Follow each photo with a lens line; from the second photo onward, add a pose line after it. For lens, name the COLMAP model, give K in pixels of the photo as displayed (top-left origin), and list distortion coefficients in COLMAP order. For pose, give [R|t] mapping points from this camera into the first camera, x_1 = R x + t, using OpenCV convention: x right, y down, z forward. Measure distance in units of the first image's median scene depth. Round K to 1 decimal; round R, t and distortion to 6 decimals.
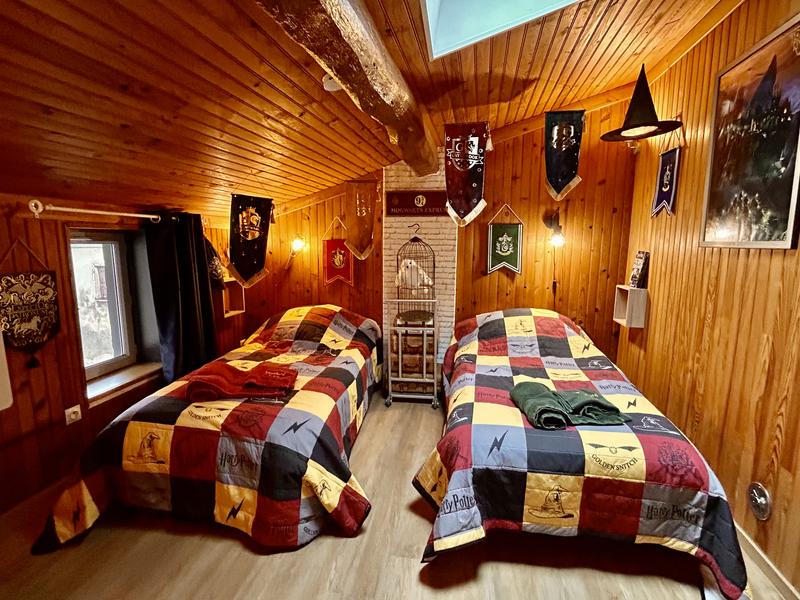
lens RADIAL K [[413.6, 0, 400.3], [0, 413.6, 302.2], [0, 0, 1]] dist [0.003680, -0.000226]
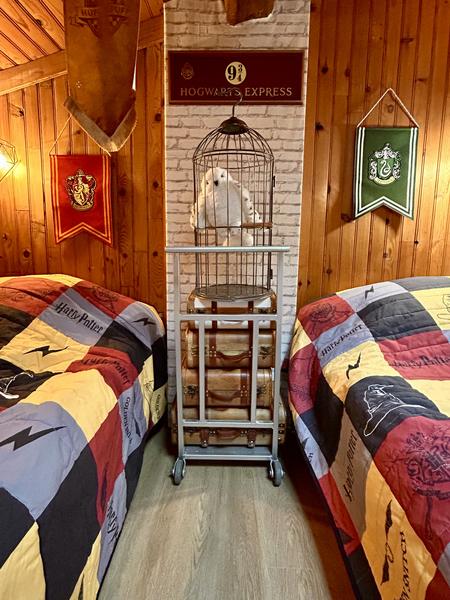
lens RADIAL K [[310.2, 0, 227.3], [0, 310.2, 296.7], [0, 0, 1]] dist [0.003680, -0.000226]
pose [[0.991884, -0.010557, 0.126708, -0.015224], [0.013319, 0.999691, -0.020965, 0.046358], [-0.126448, 0.022483, 0.991718, 0.626614]]
